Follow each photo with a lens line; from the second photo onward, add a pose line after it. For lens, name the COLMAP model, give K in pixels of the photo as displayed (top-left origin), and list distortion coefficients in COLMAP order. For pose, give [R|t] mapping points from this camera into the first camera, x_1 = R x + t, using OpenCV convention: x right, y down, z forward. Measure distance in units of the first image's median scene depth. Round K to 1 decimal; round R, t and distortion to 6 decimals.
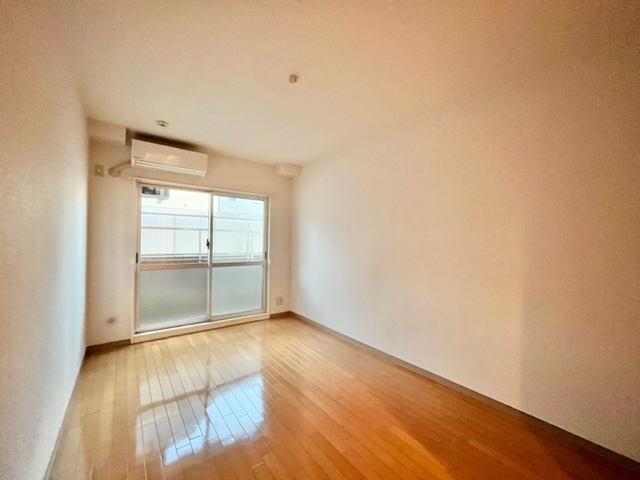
lens RADIAL K [[260.5, 0, 318.6], [0, 260.5, 241.7], [0, 0, 1]] dist [0.003089, 0.000162]
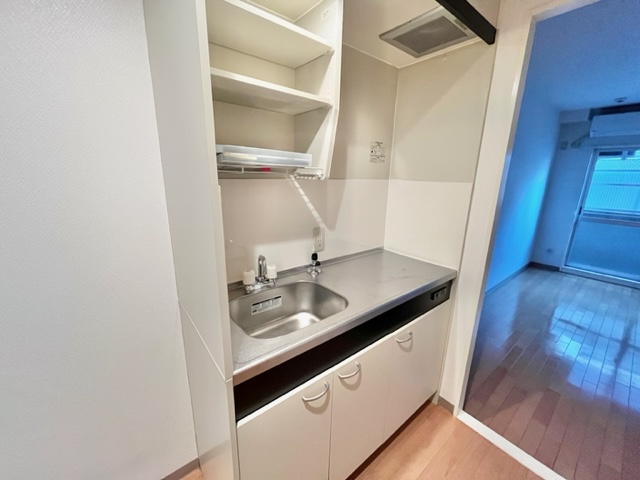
lens RADIAL K [[260.5, 0, 317.6], [0, 260.5, 241.9], [0, 0, 1]] dist [0.003089, 0.000162]
pose [[0.017419, 0.230691, -0.972871, 0.611109], [-0.021425, 0.972882, 0.230310, -0.059830], [0.999619, 0.016832, 0.021889, -0.345146]]
